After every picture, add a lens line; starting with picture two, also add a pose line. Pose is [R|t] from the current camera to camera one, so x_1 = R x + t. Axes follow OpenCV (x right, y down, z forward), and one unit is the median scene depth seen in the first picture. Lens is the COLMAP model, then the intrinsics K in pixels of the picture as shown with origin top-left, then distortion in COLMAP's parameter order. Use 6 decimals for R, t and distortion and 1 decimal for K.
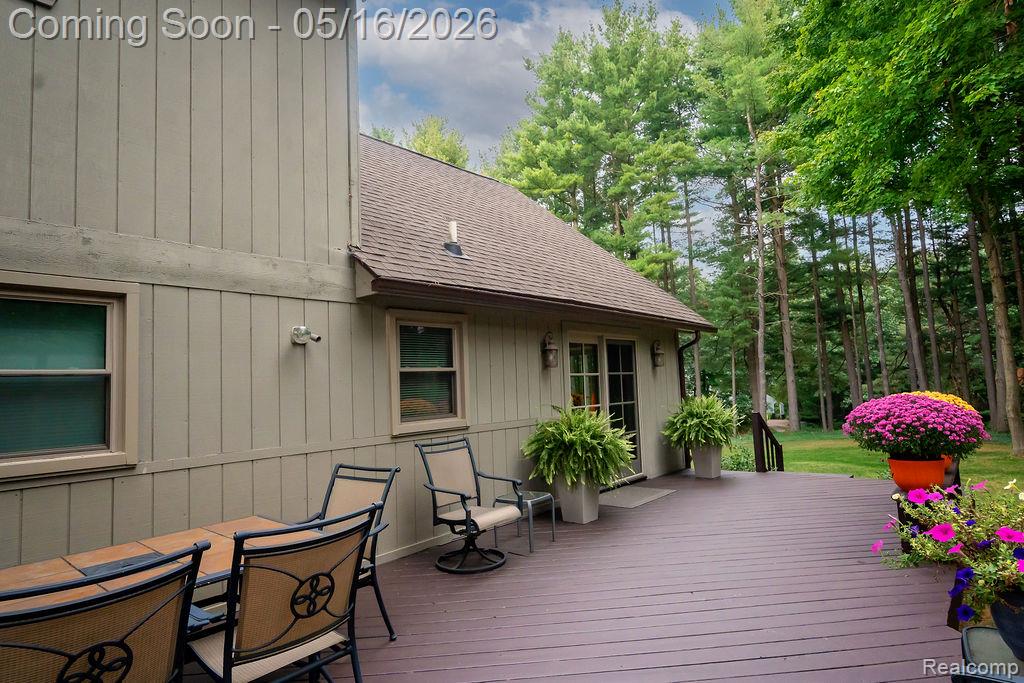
lens RADIAL K [[563.9, 0, 512.0], [0, 563.9, 341.5], [0, 0, 1]] dist [-0.006457, 0.002979]
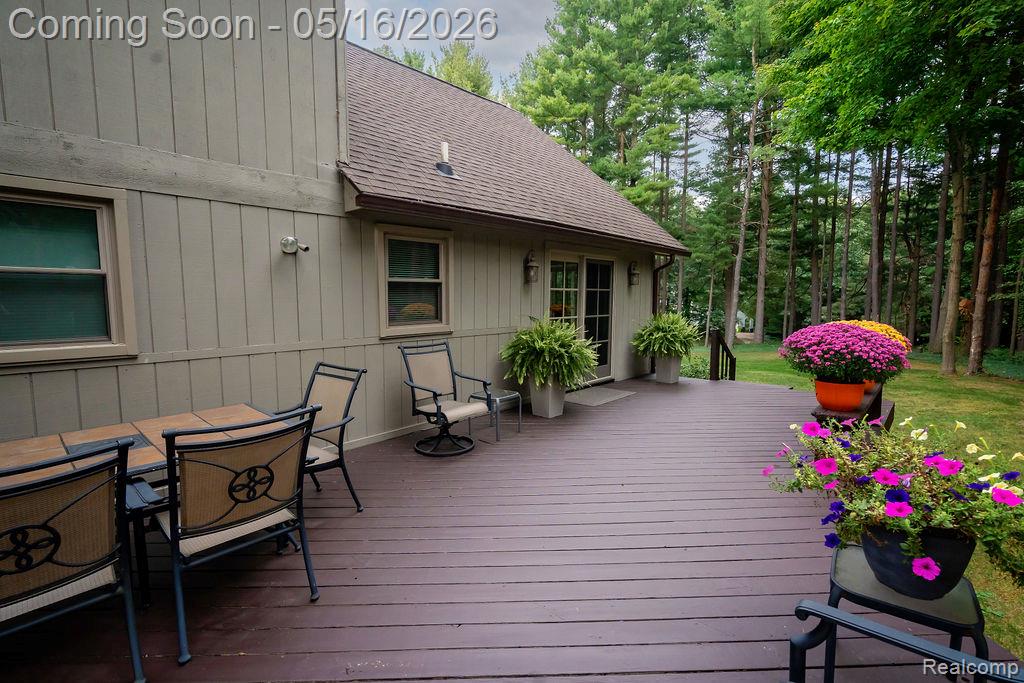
lens RADIAL K [[473.8, 0, 512.0], [0, 473.8, 341.5], [0, 0, 1]] dist [0.000402, -0.000554]
pose [[0.998662, 0.045964, -0.023675, 0.045800], [-0.041001, 0.982999, 0.178975, -0.004708], [0.031499, -0.177765, 0.983569, 0.037270]]
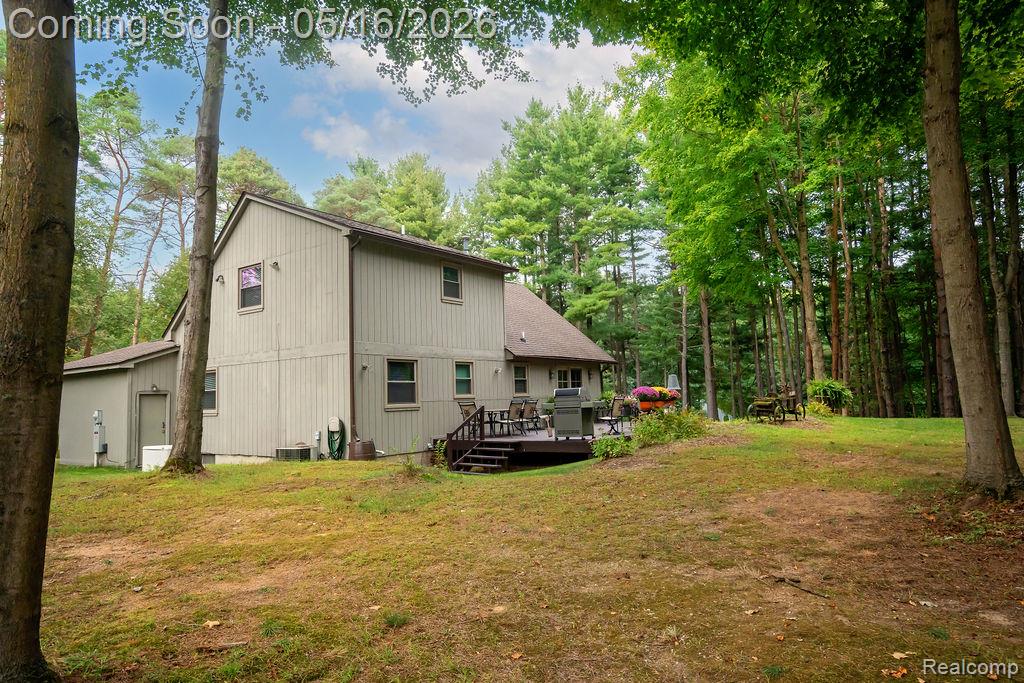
lens RADIAL K [[647.0, 0, 512.0], [0, 647.0, 341.5], [0, 0, 1]] dist [0.025182, 0.000171]
pose [[0.996071, 0.017859, 0.086733, -0.351283], [-0.016895, 0.999787, -0.011840, -0.084667], [-0.086926, 0.010329, 0.996161, -1.887007]]
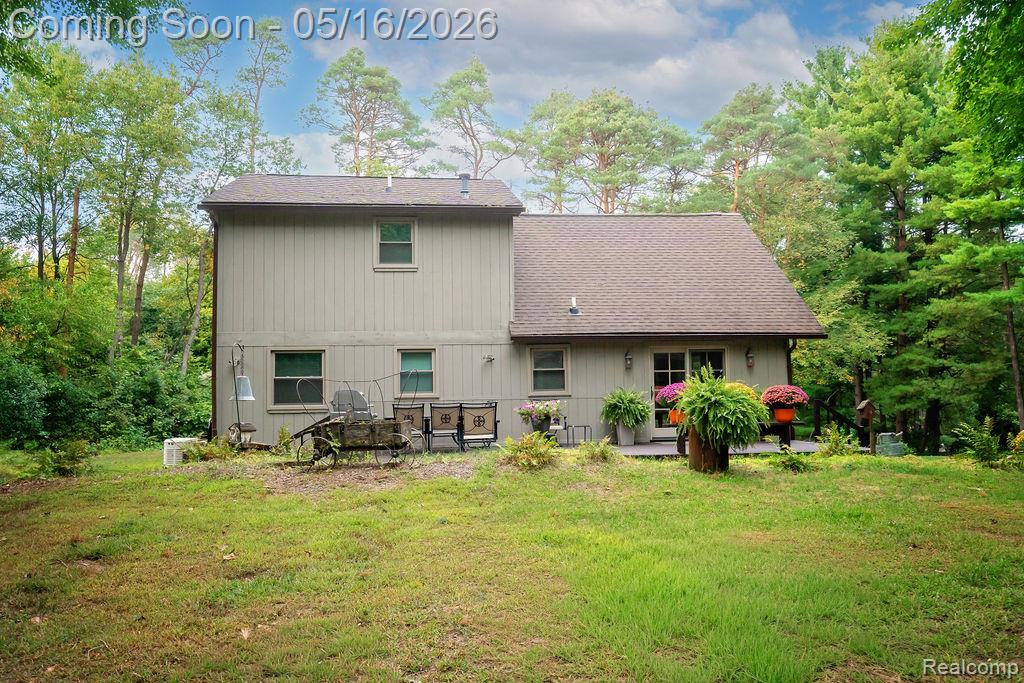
lens RADIAL K [[811.4, 0, 512.0], [0, 811.4, 341.5], [0, 0, 1]] dist [-0.000798, -0.000569]
pose [[0.745989, -0.014270, -0.665805, 1.261274], [0.039044, 0.998988, 0.022335, -0.093061], [0.664812, -0.042657, 0.745791, -1.015994]]
